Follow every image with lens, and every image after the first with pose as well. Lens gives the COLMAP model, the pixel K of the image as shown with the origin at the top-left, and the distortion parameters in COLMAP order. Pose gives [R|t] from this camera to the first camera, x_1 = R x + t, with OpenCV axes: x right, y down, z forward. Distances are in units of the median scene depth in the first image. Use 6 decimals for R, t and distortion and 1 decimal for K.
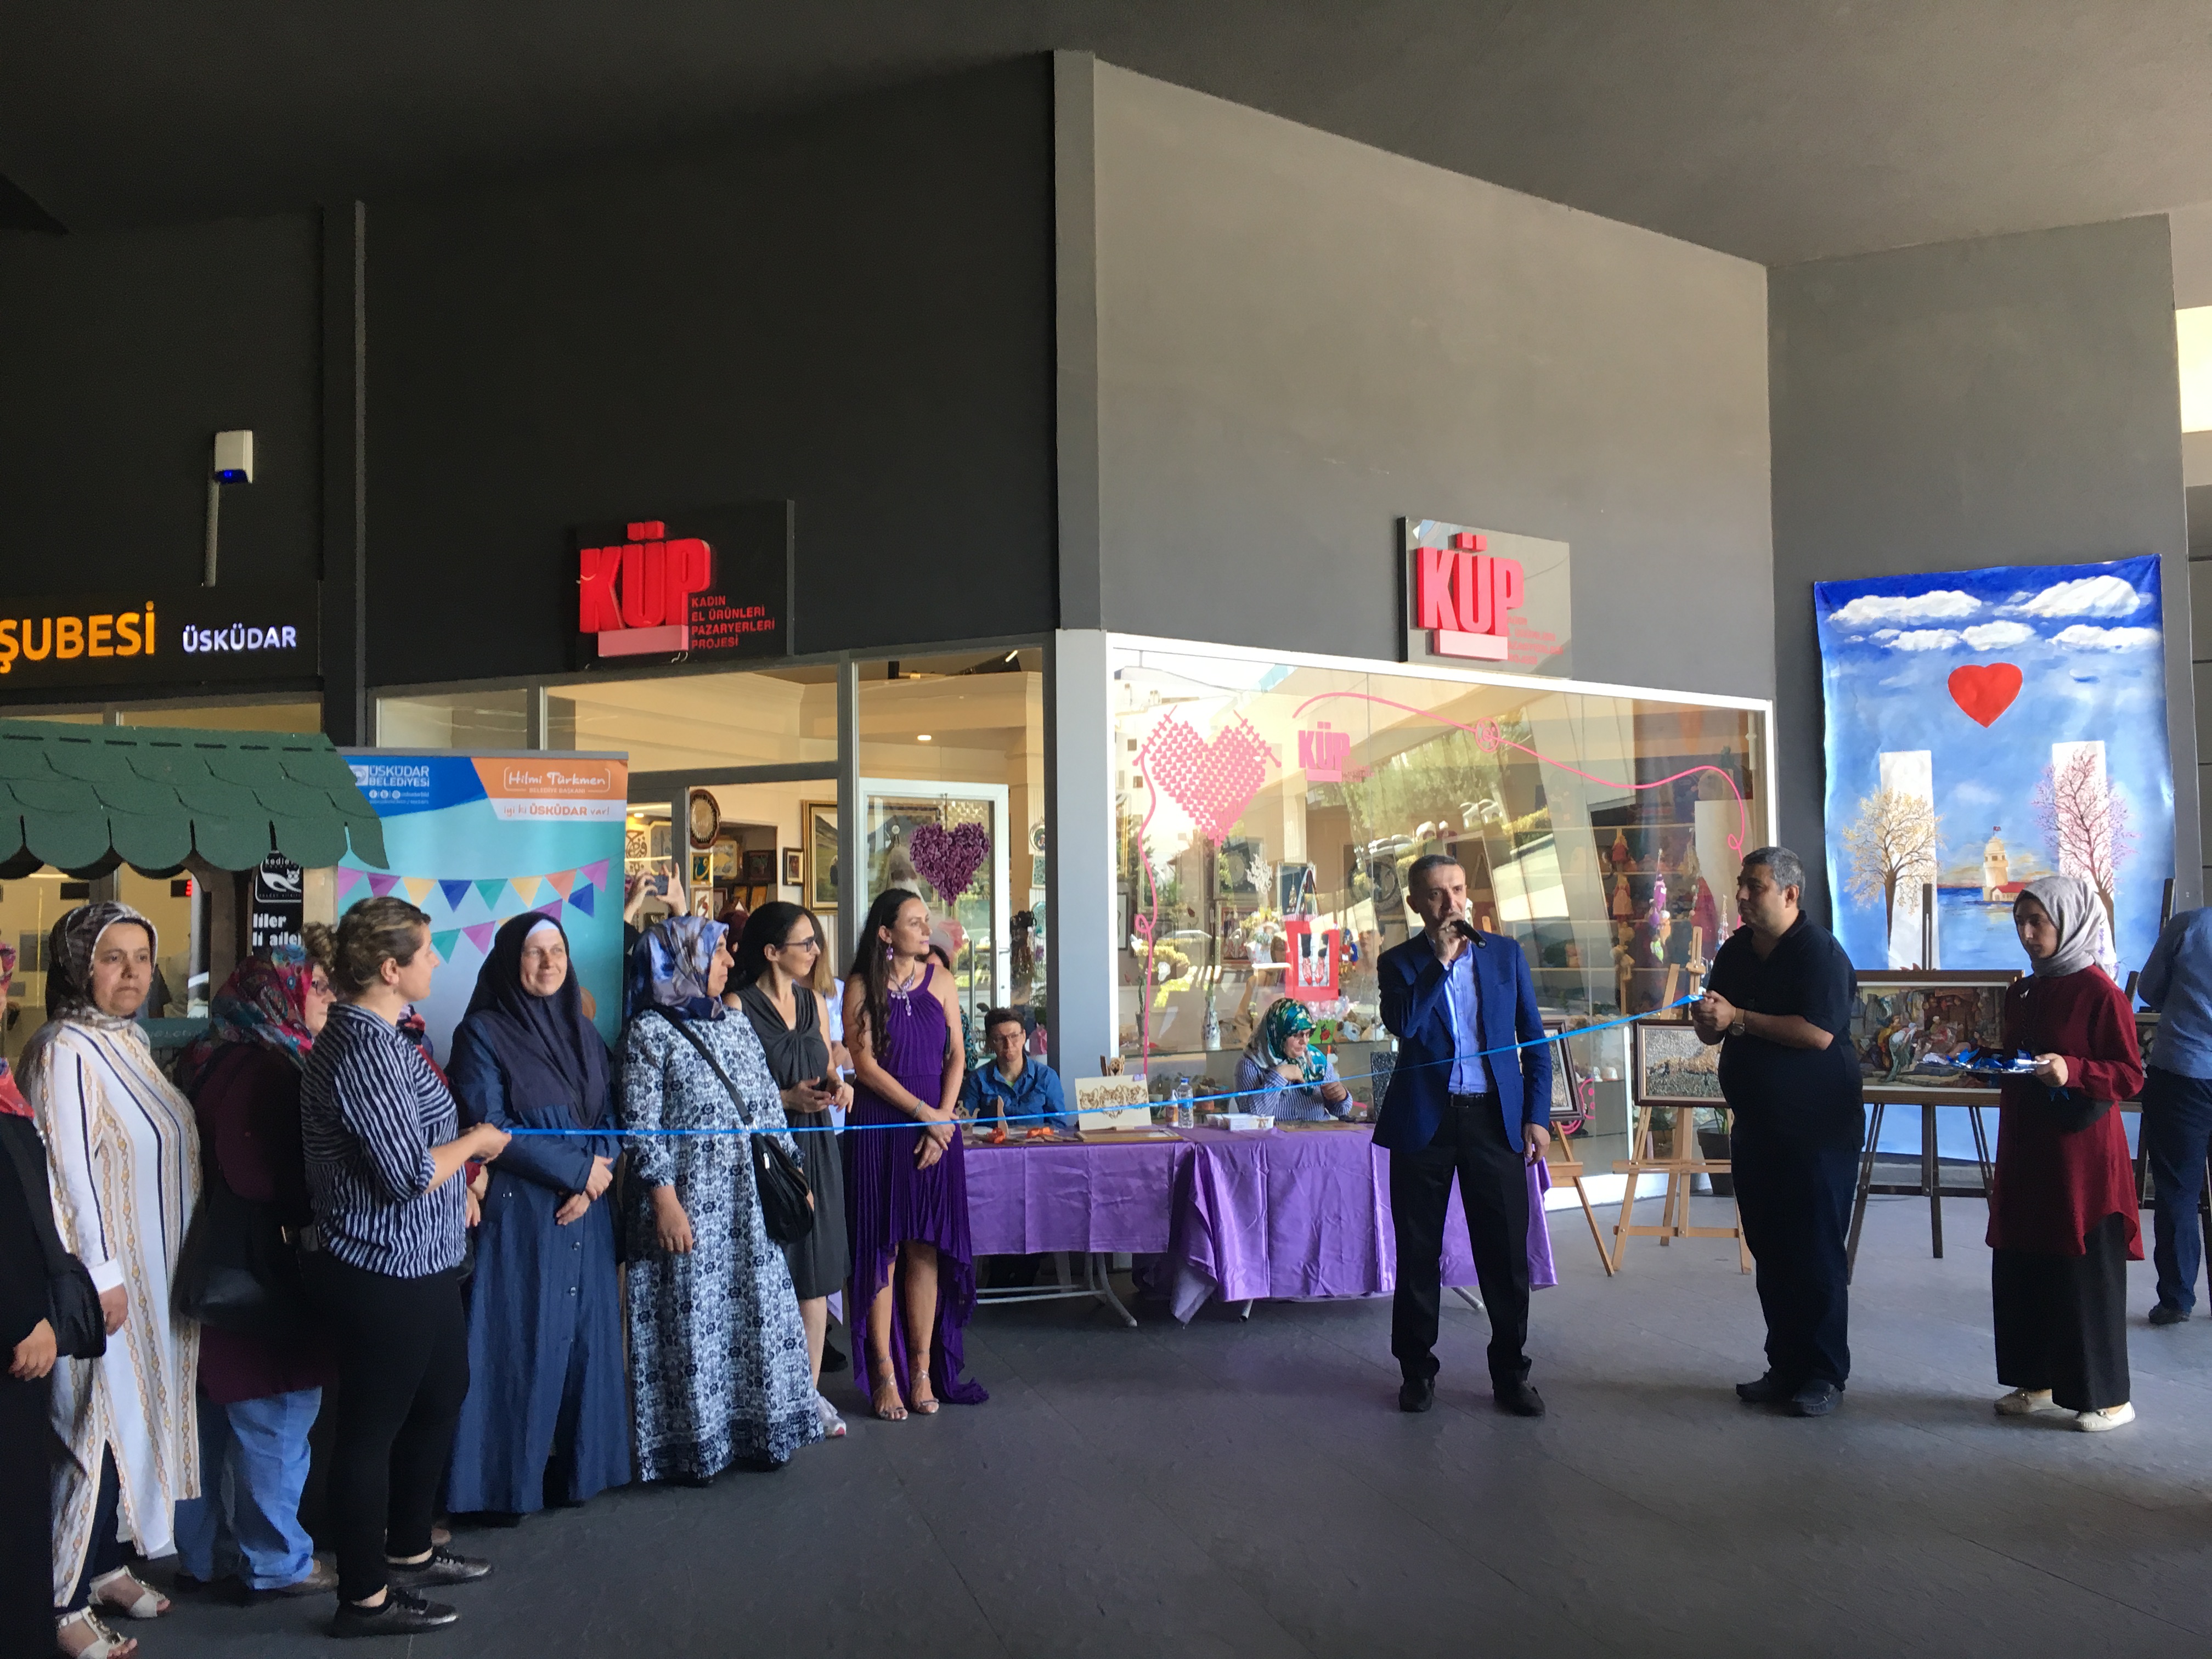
lens RADIAL K [[1876.7, 0, 1106.7], [0, 1876.7, 822.8], [0, 0, 1]] dist [0.027091, 0.000133]
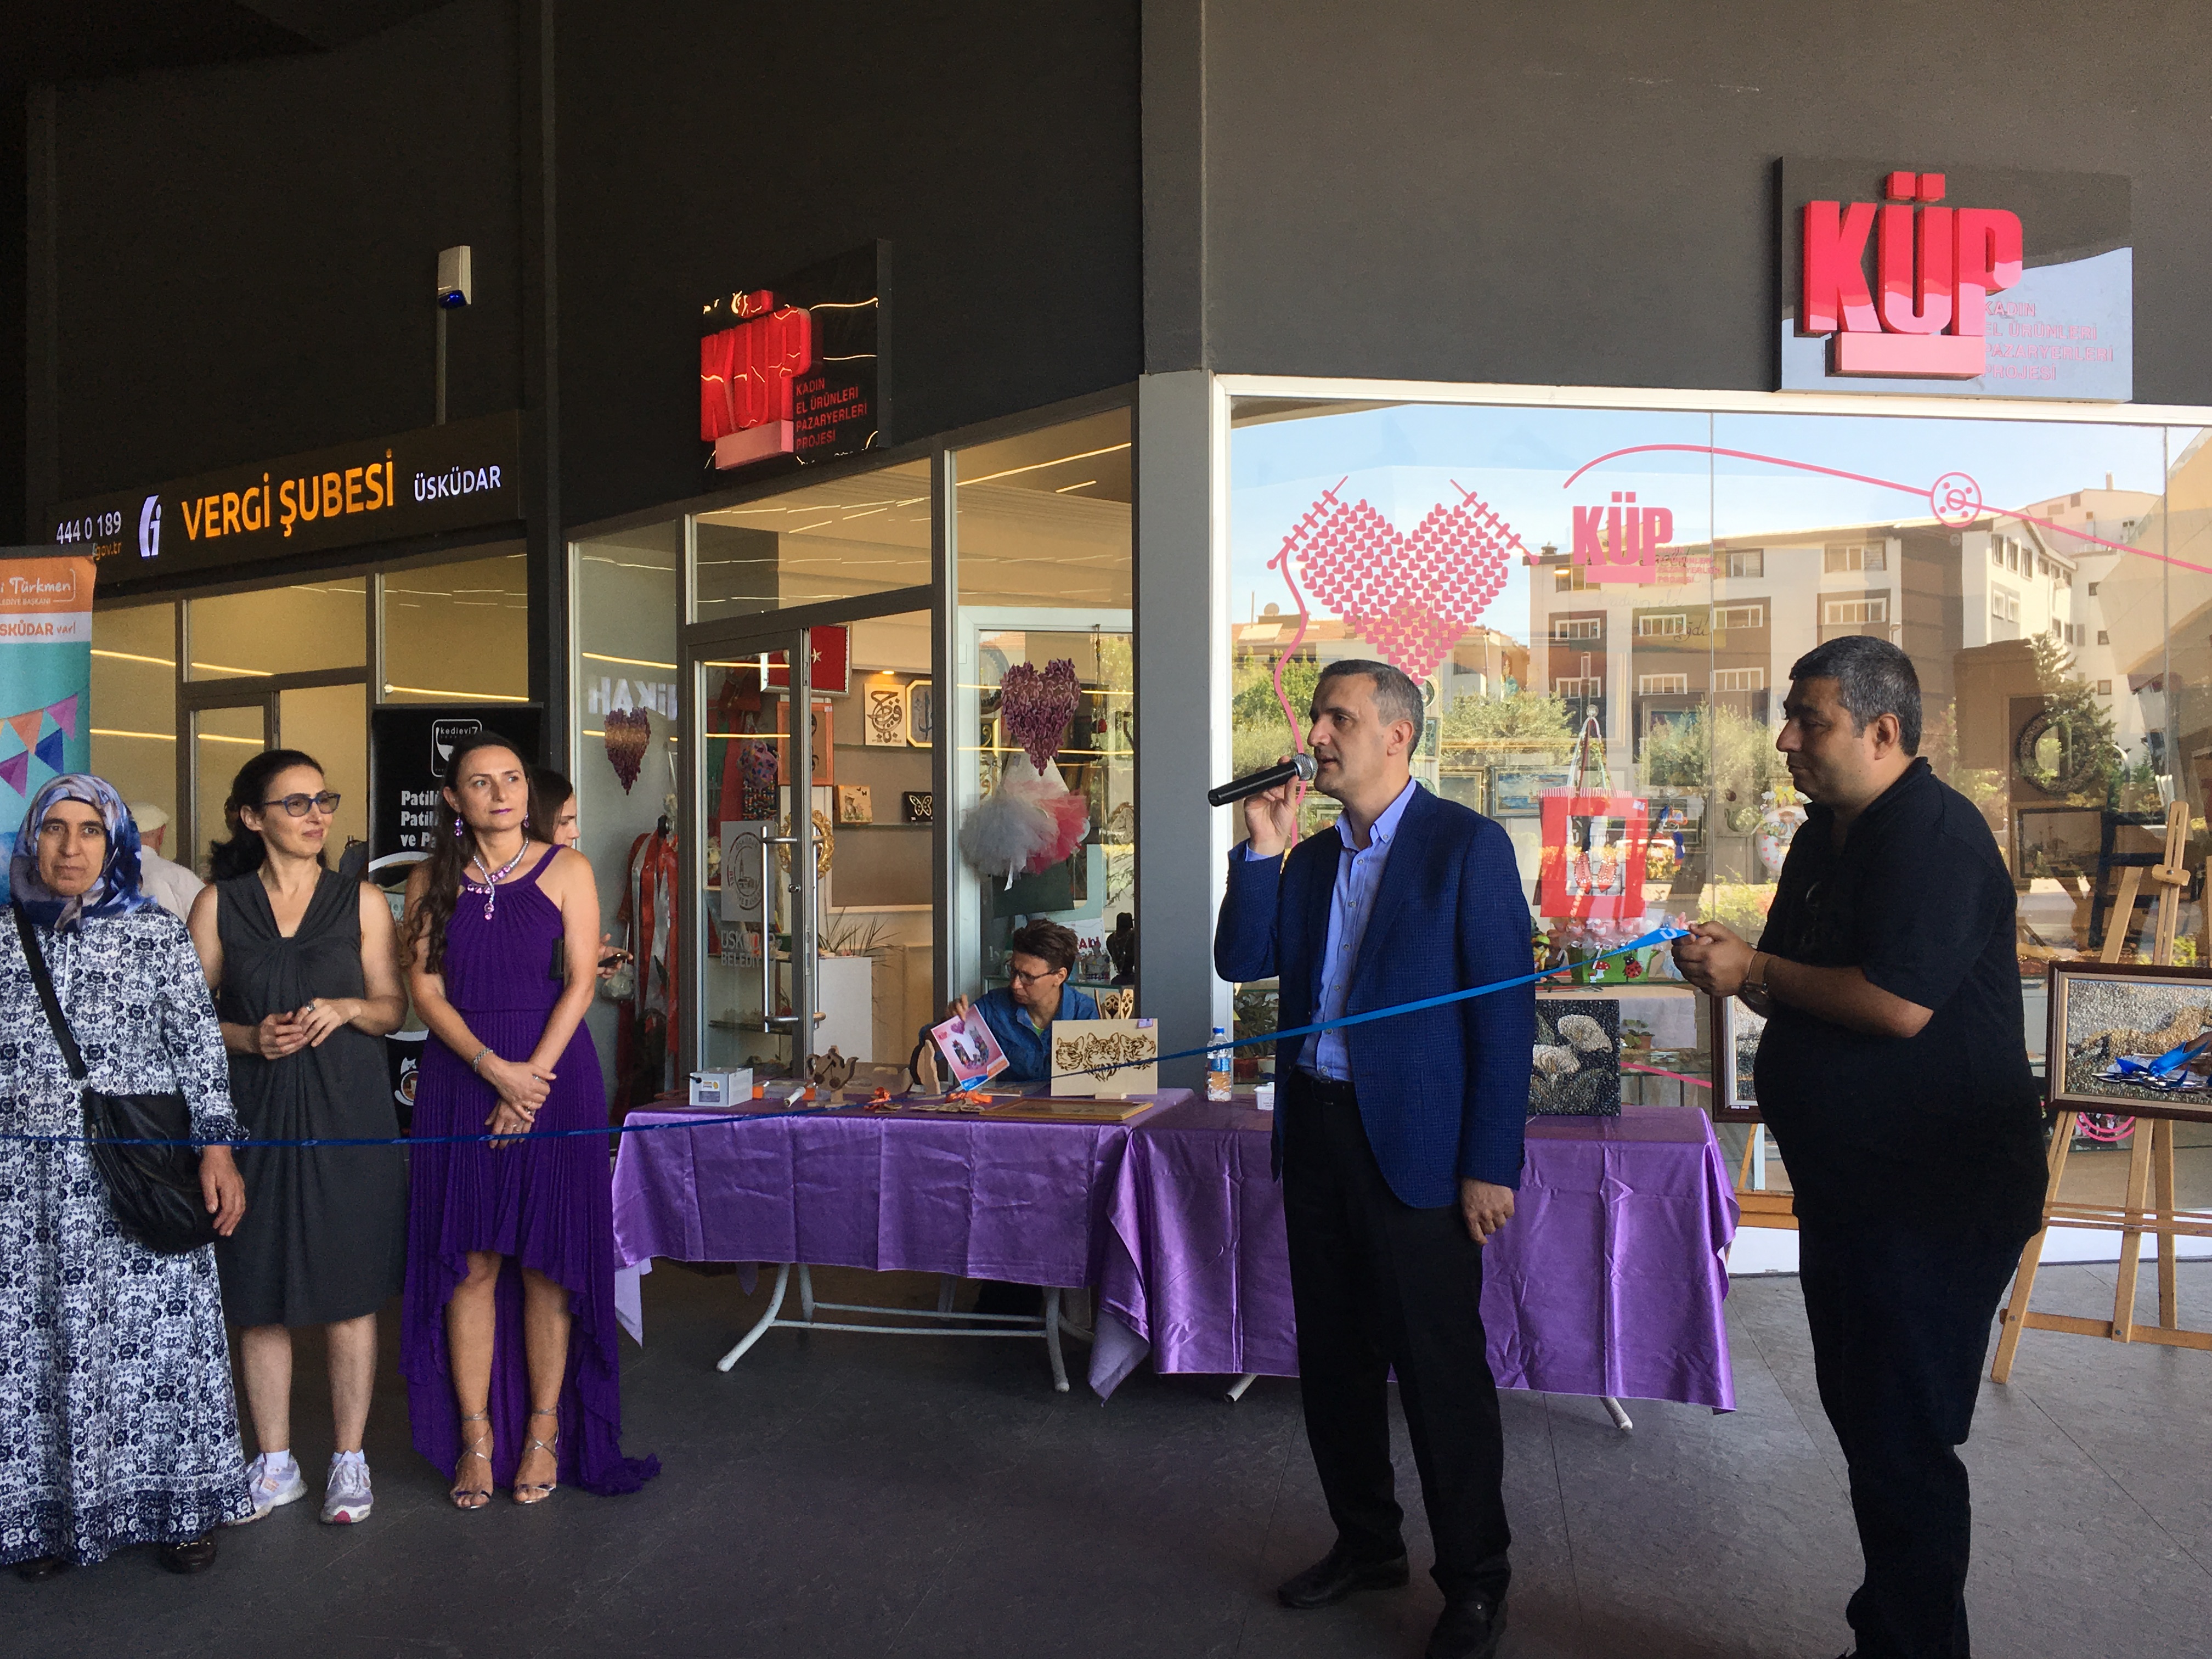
lens RADIAL K [[2033.7, 0, 1104.6], [0, 2033.7, 842.8], [0, 0, 1]] dist [0.041868, 0.000000]
pose [[0.903452, 0.008949, -0.428597, 0.277216], [0.019047, 0.997957, 0.060987, 0.022856], [0.428267, -0.063262, 0.901435, 0.294757]]
